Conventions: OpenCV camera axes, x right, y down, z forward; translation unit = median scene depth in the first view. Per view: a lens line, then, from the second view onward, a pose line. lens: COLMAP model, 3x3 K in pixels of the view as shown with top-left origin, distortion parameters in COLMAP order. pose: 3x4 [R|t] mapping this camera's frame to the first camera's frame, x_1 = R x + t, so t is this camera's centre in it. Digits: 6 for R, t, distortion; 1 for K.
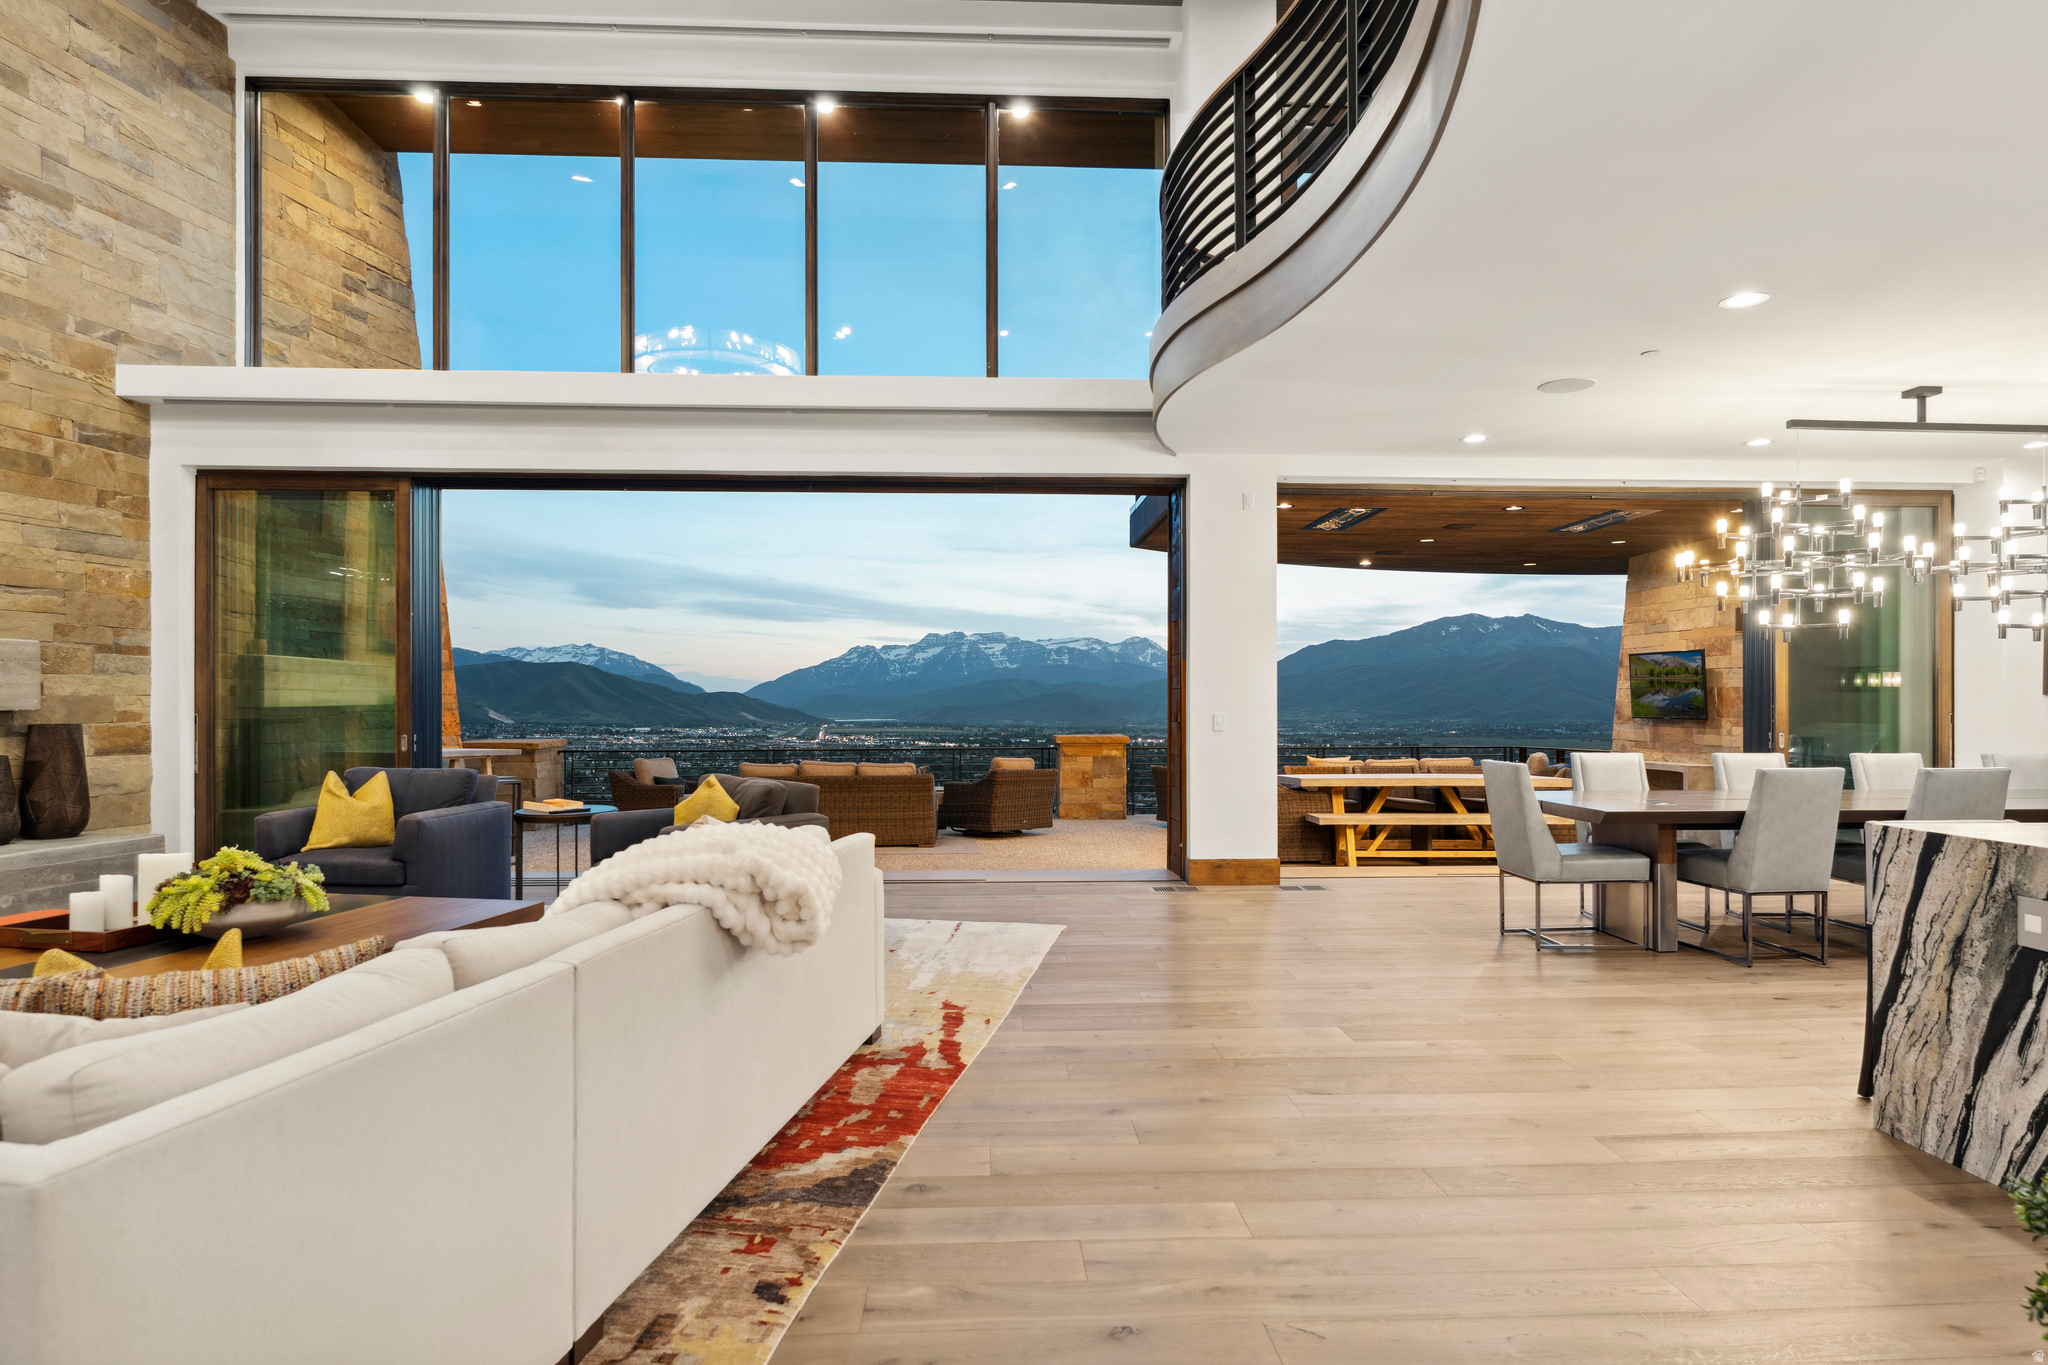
lens RADIAL K [[1111.0, 0, 1033.0], [0, 1111.0, 698.8], [0, 0, 1]] dist [0.012740, -0.002320]
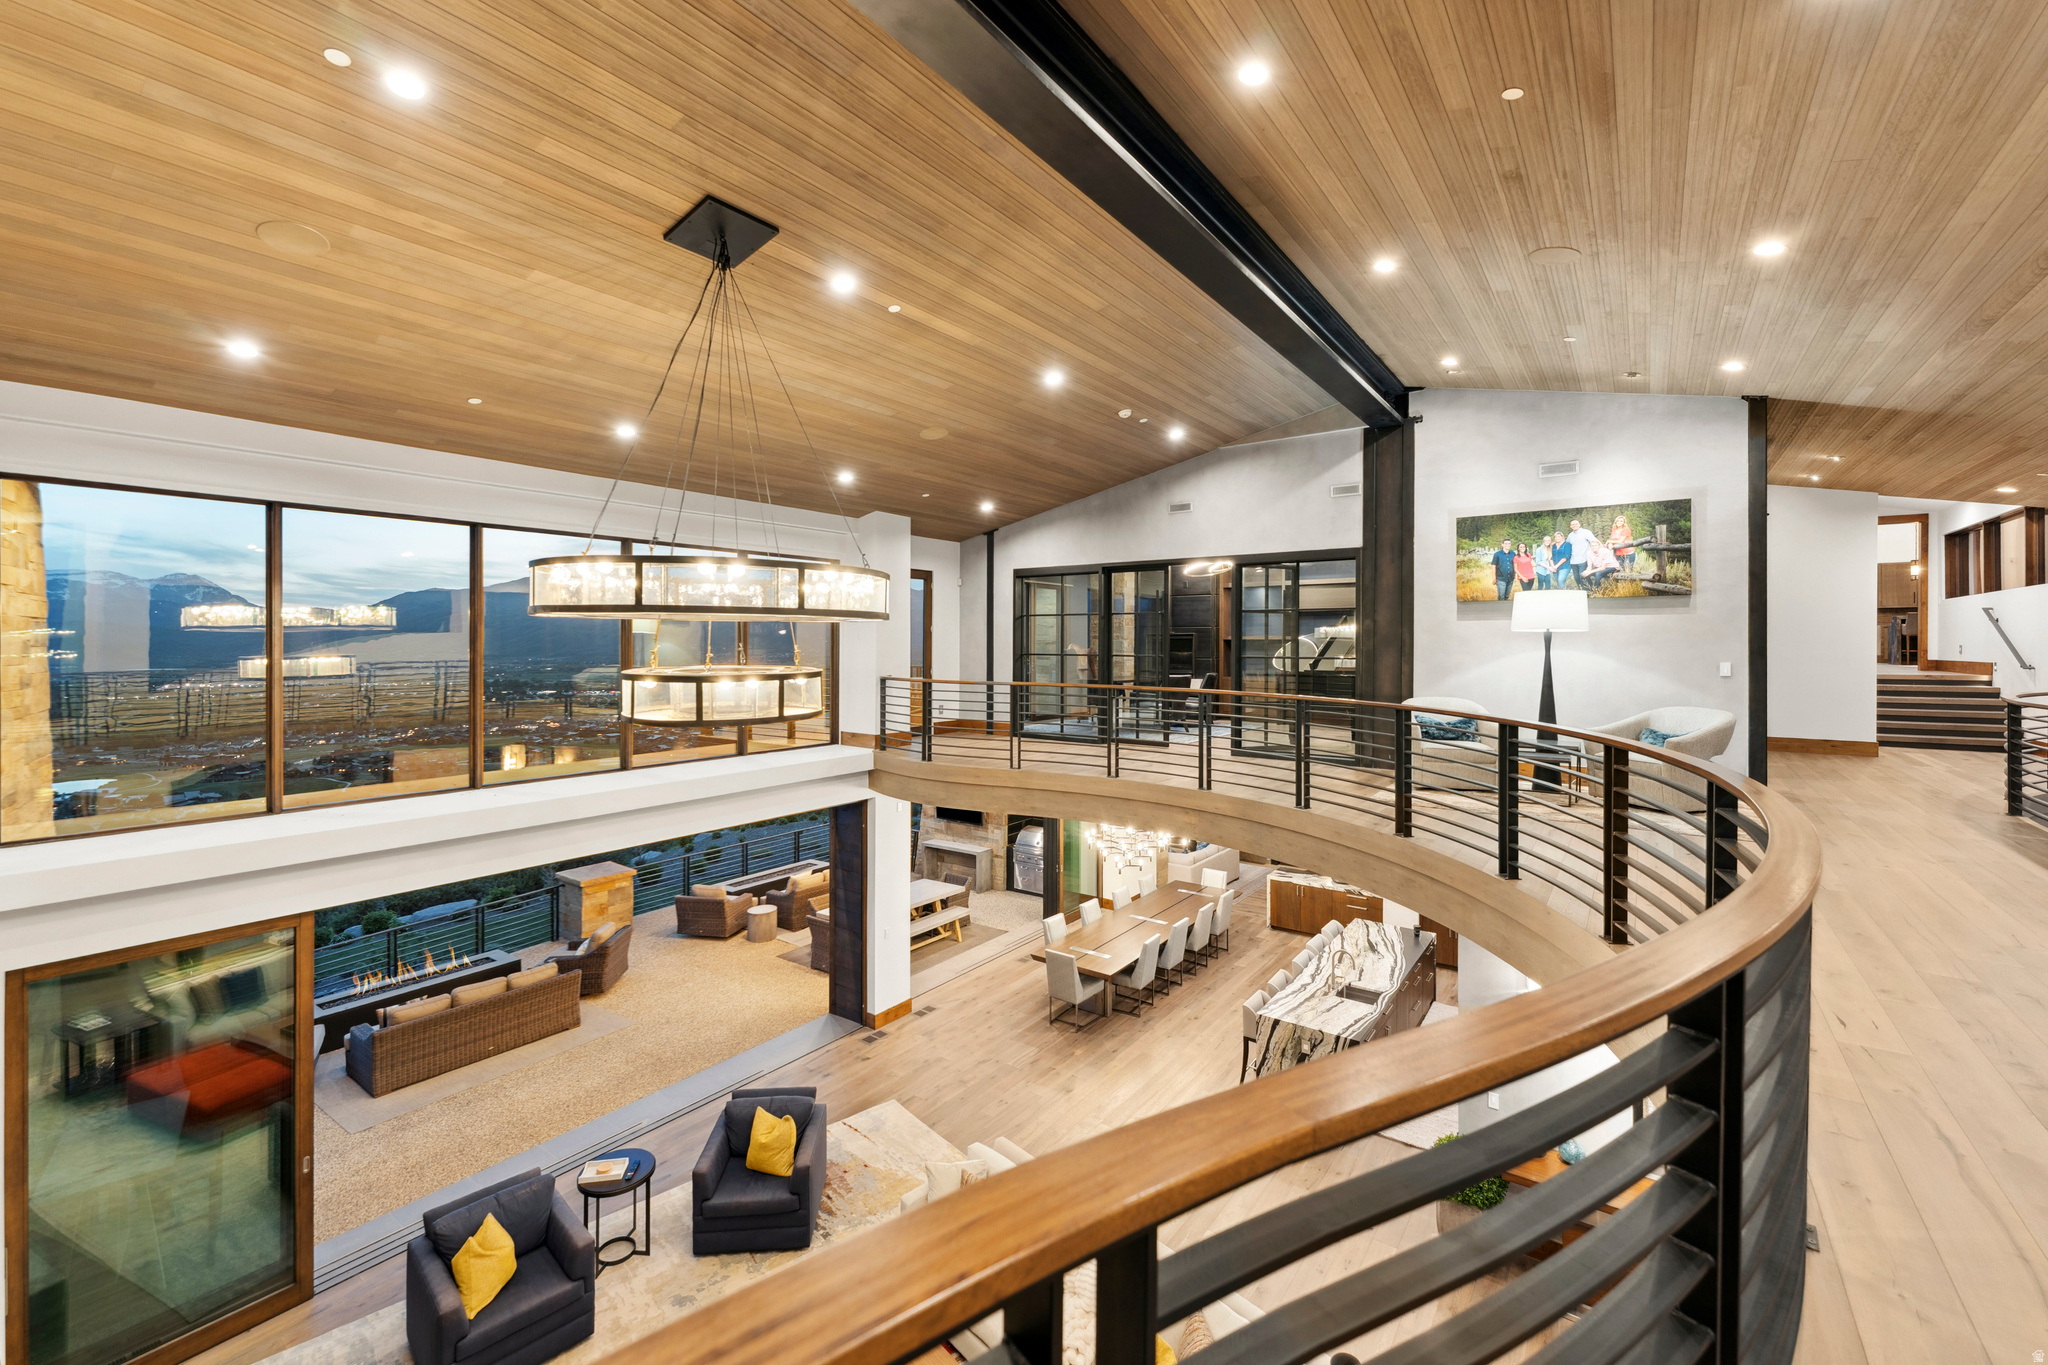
lens RADIAL K [[838.9, 0, 1007.8], [0, 838.9, 631.1], [0, 0, 1]] dist [0.004543, 0.000984]
pose [[0.638309, 0.003403, 0.769773, -0.801161], [-0.003078, 0.999994, -0.001868, -0.488611], [-0.769774, -0.001177, 0.638315, -0.027283]]
